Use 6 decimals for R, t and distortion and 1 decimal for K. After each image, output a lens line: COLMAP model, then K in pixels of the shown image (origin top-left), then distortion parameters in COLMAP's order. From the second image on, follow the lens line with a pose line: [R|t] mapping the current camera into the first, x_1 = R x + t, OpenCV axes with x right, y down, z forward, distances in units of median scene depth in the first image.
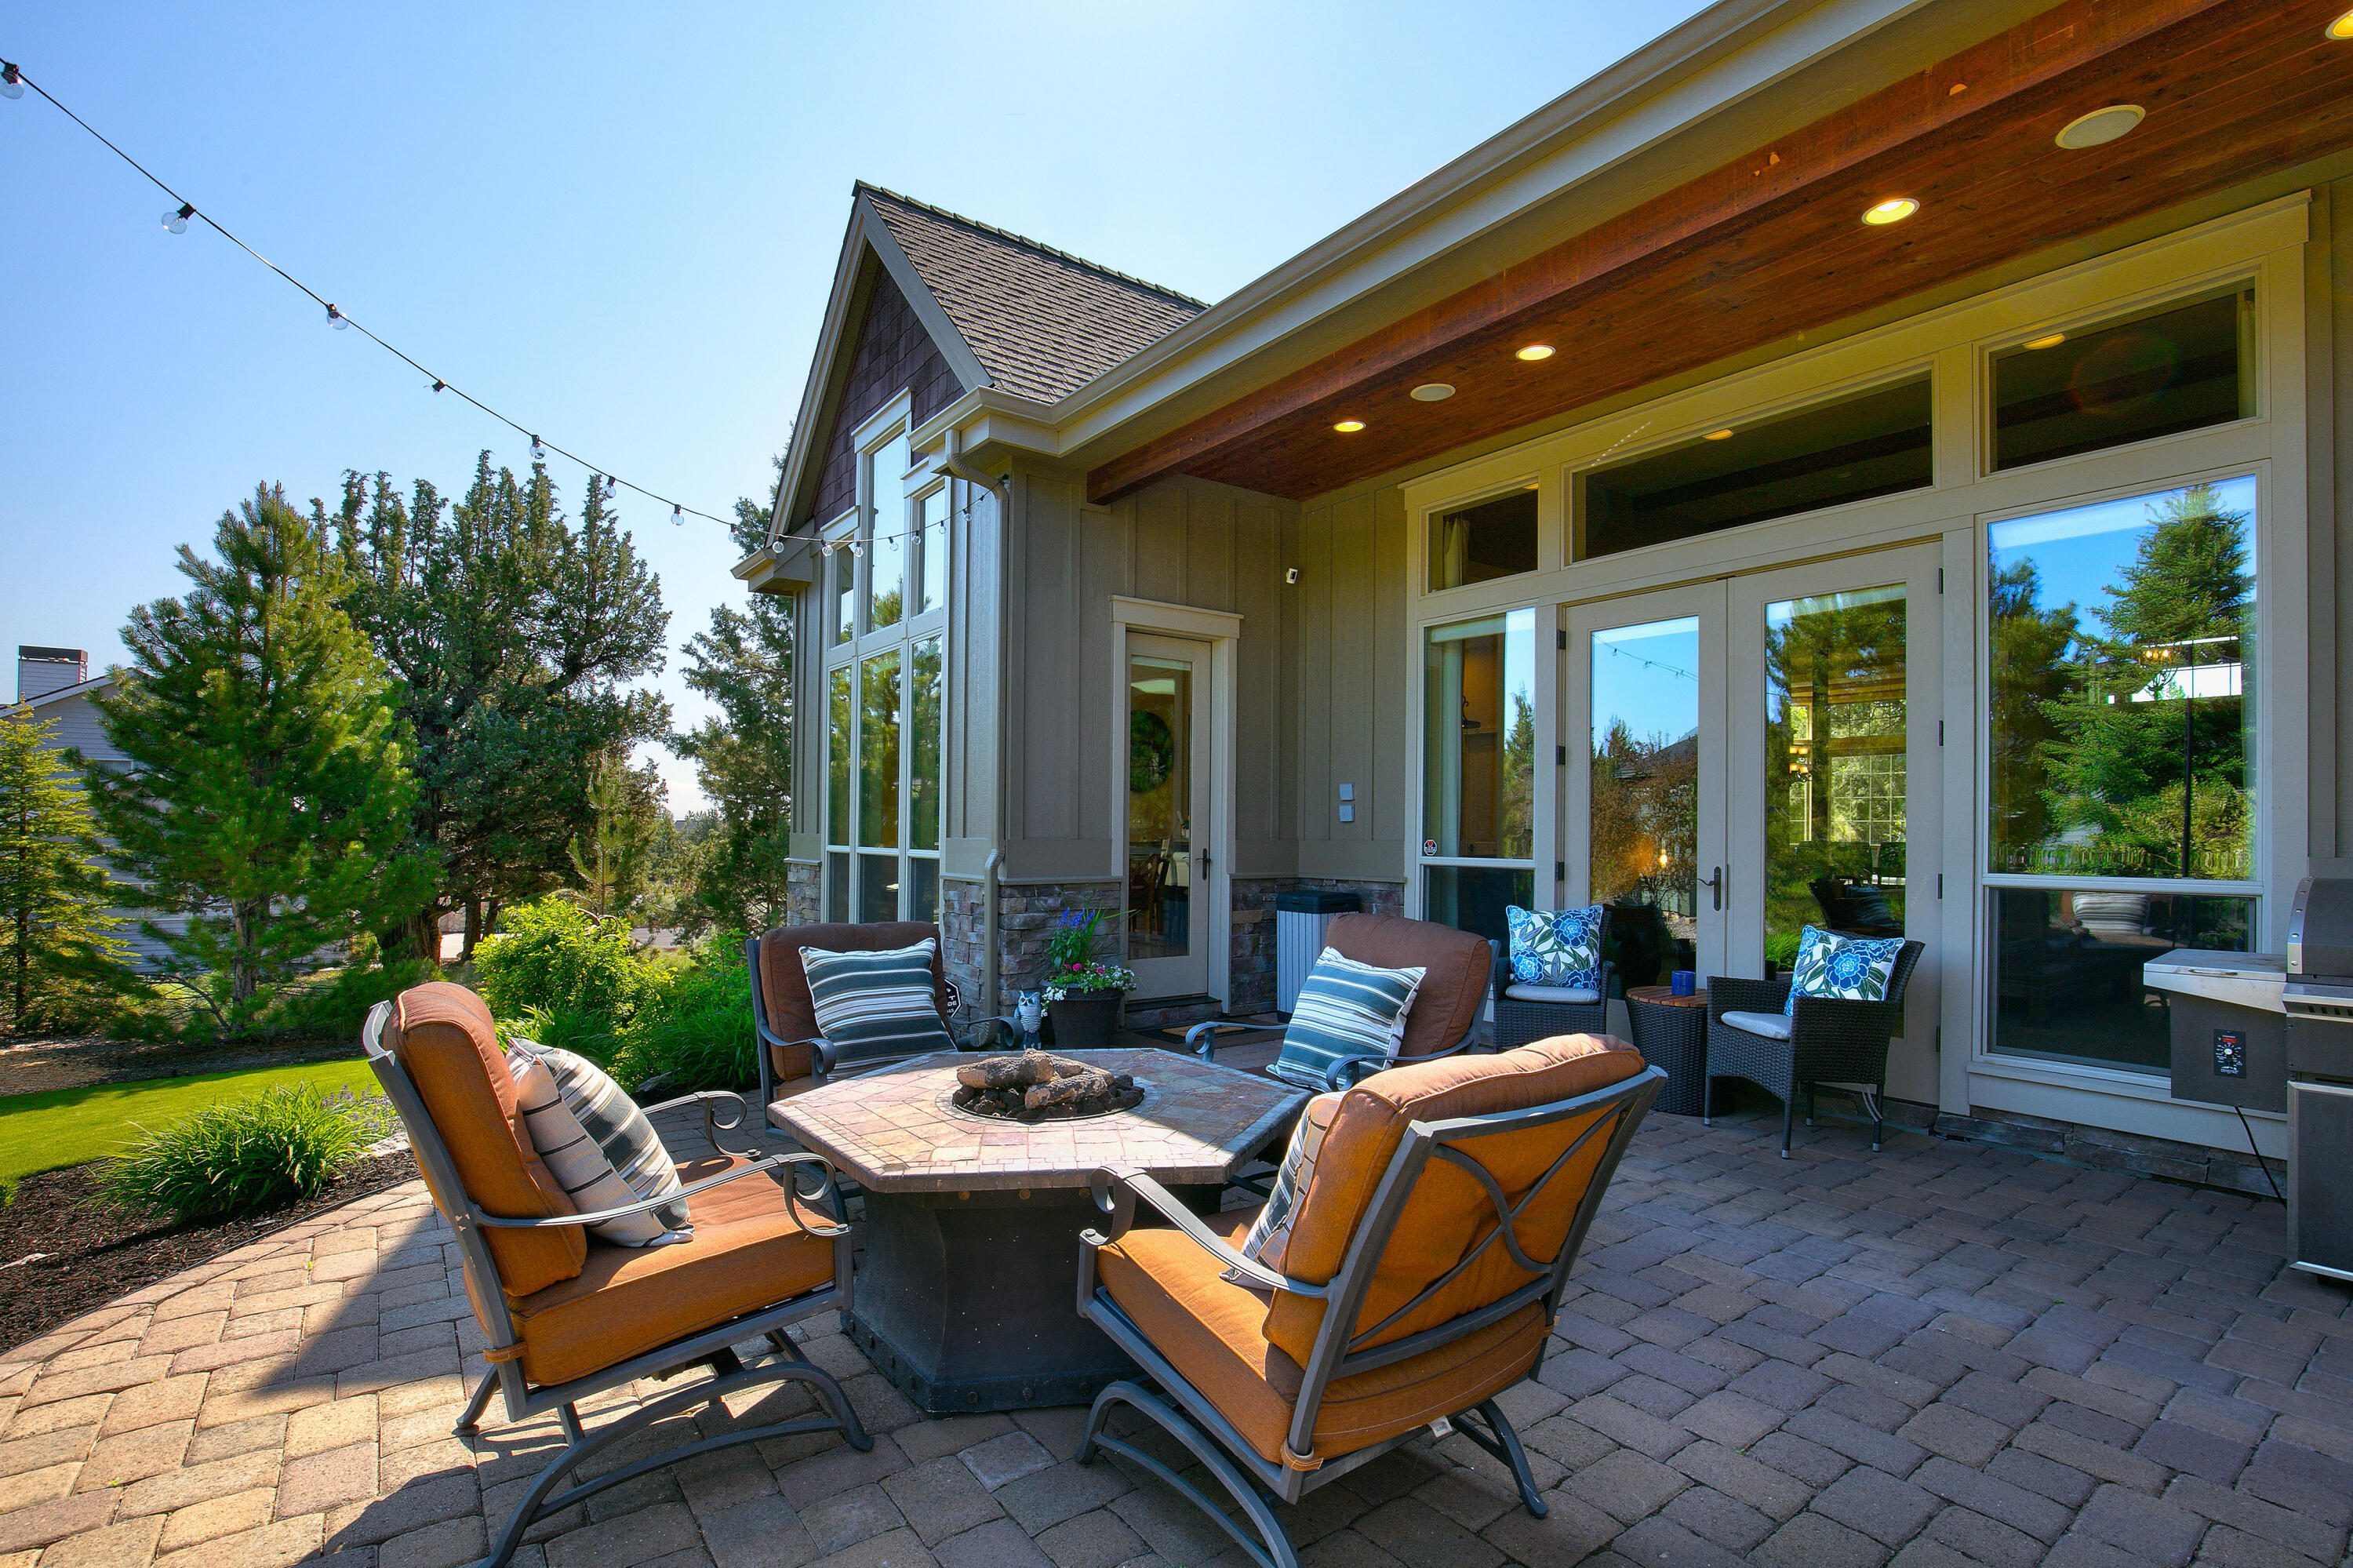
lens RADIAL K [[1063.4, 0, 1137.8], [0, 1063.4, 823.1], [0, 0, 1]] dist [-0.028736, 0.000345]
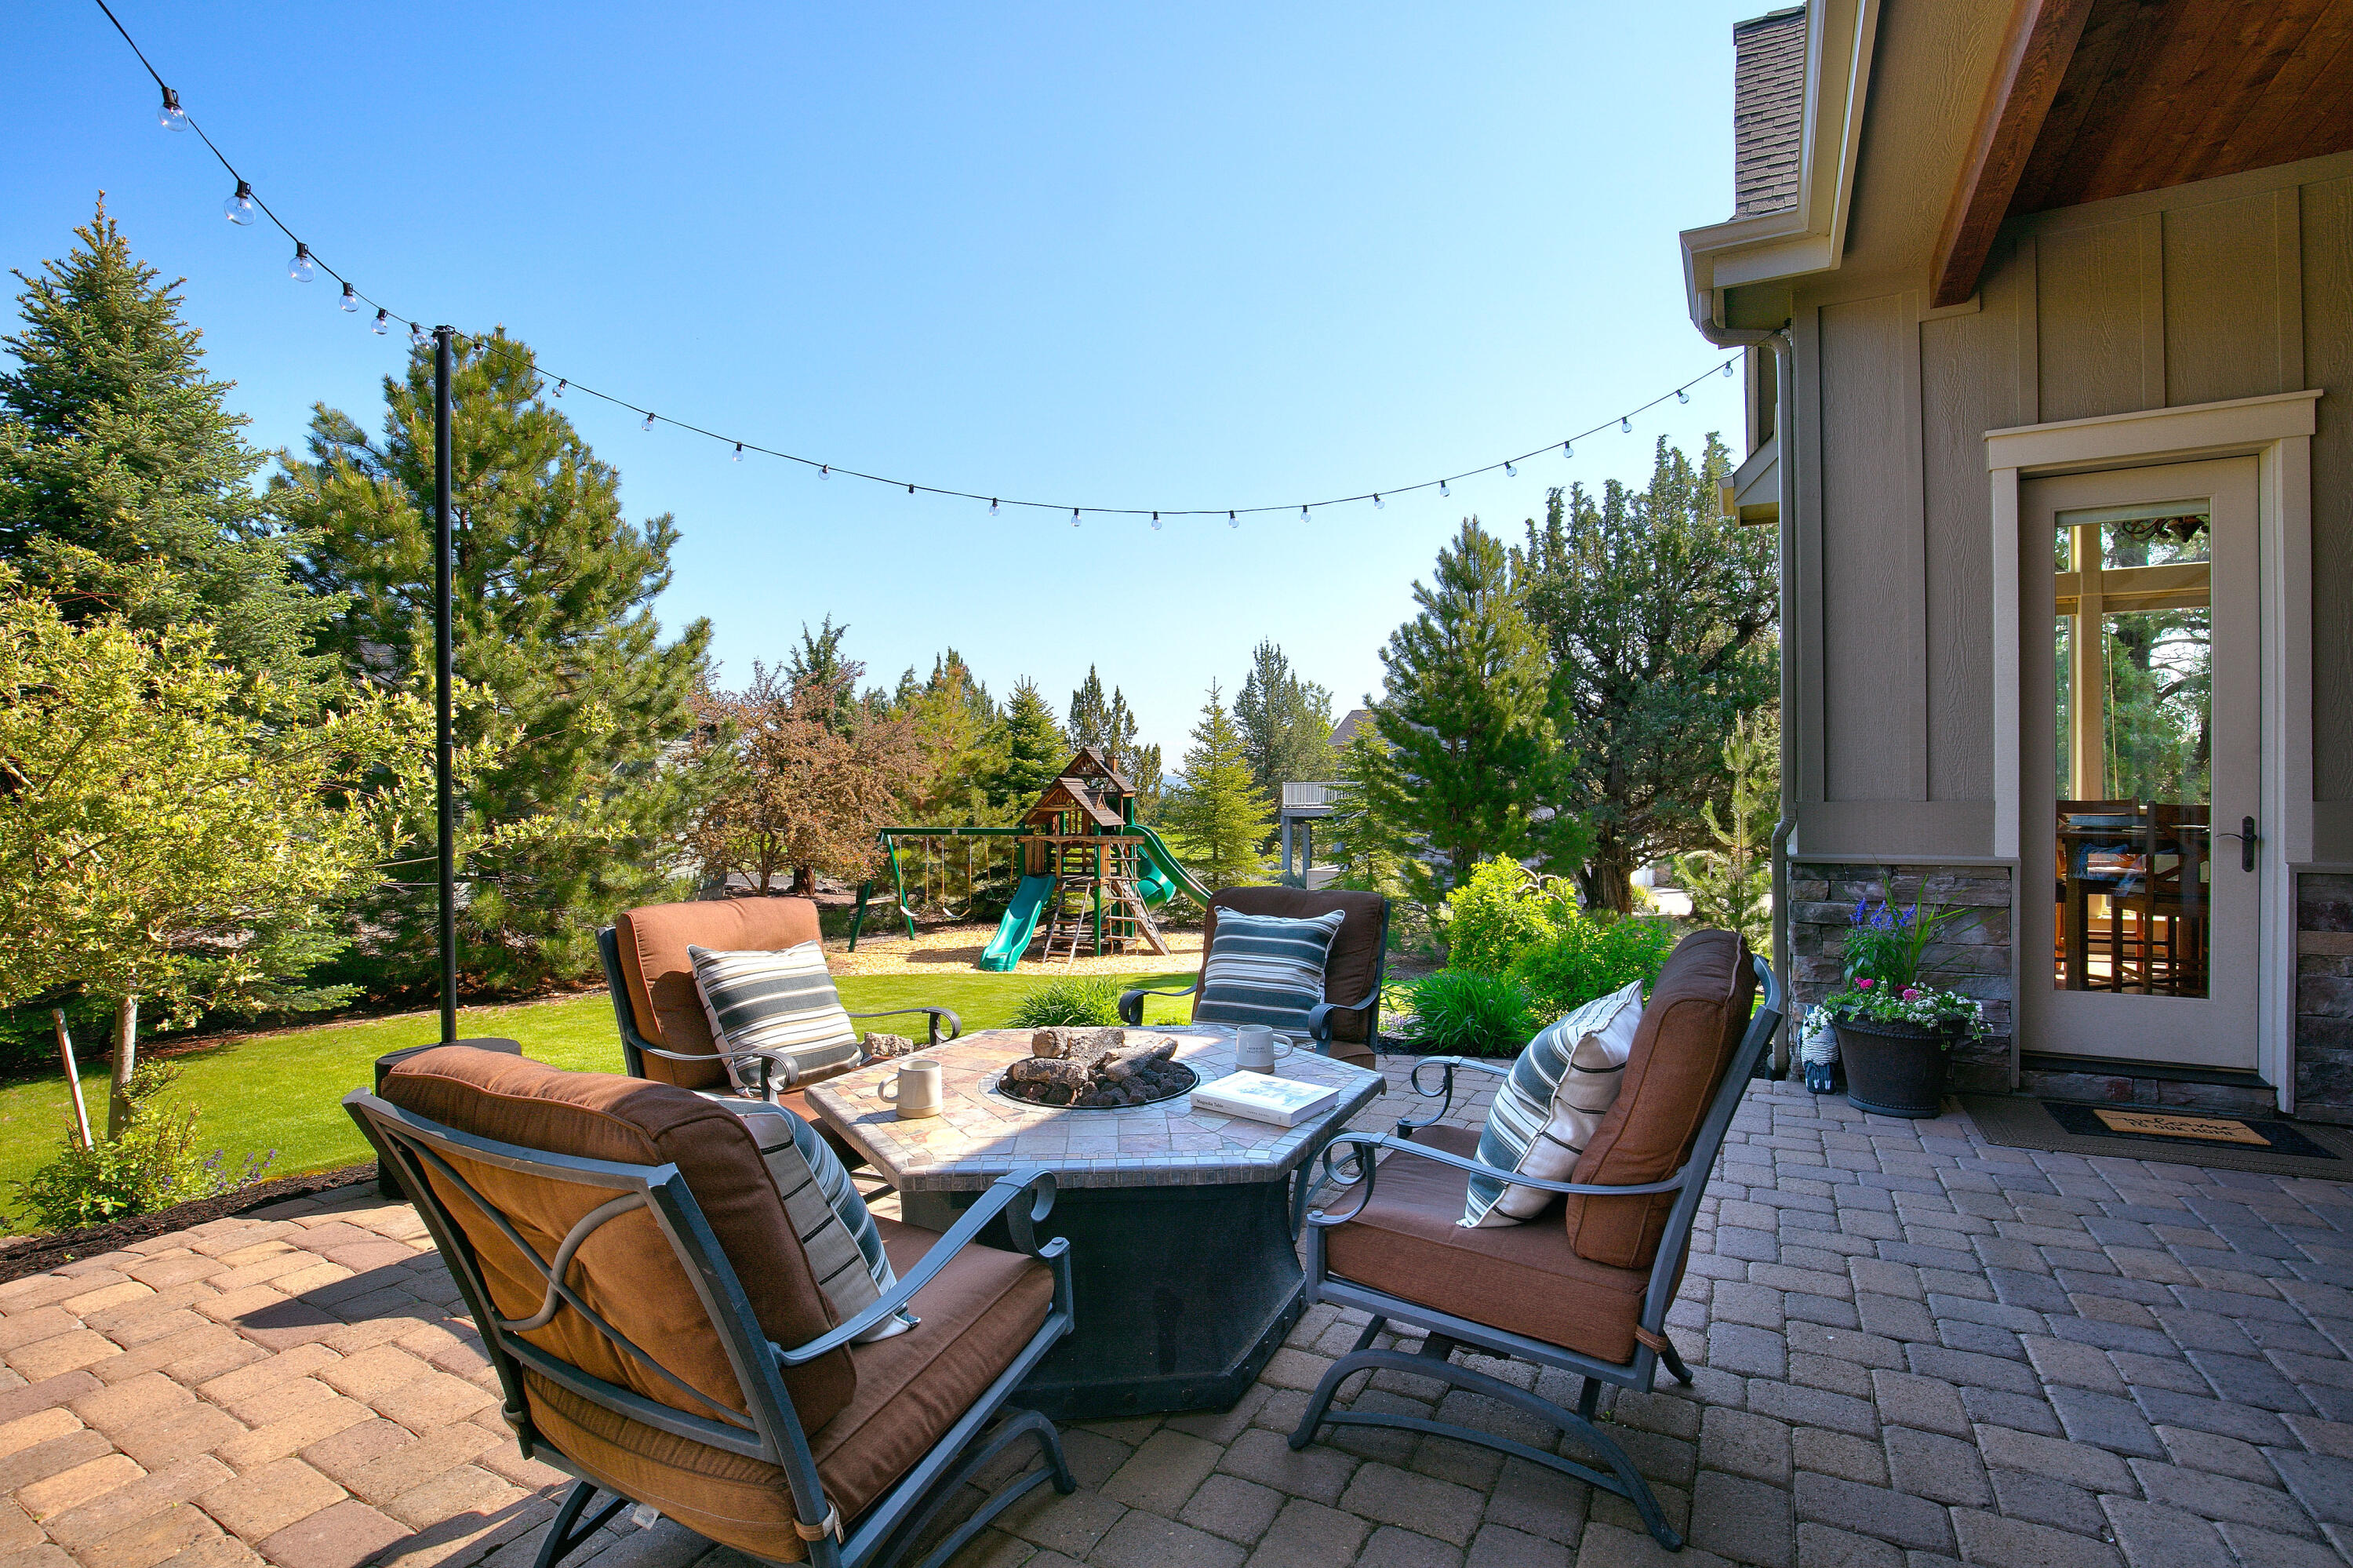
lens RADIAL K [[1071.4, 0, 1221.1], [0, 1071.4, 791.6], [0, 0, 1]] dist [-0.027946, 0.000438]
pose [[0.464446, -0.010395, -0.885541, 0.172287], [0.016138, 0.999864, -0.003273, 0.001869], [0.885454, -0.012770, 0.464551, 0.141886]]
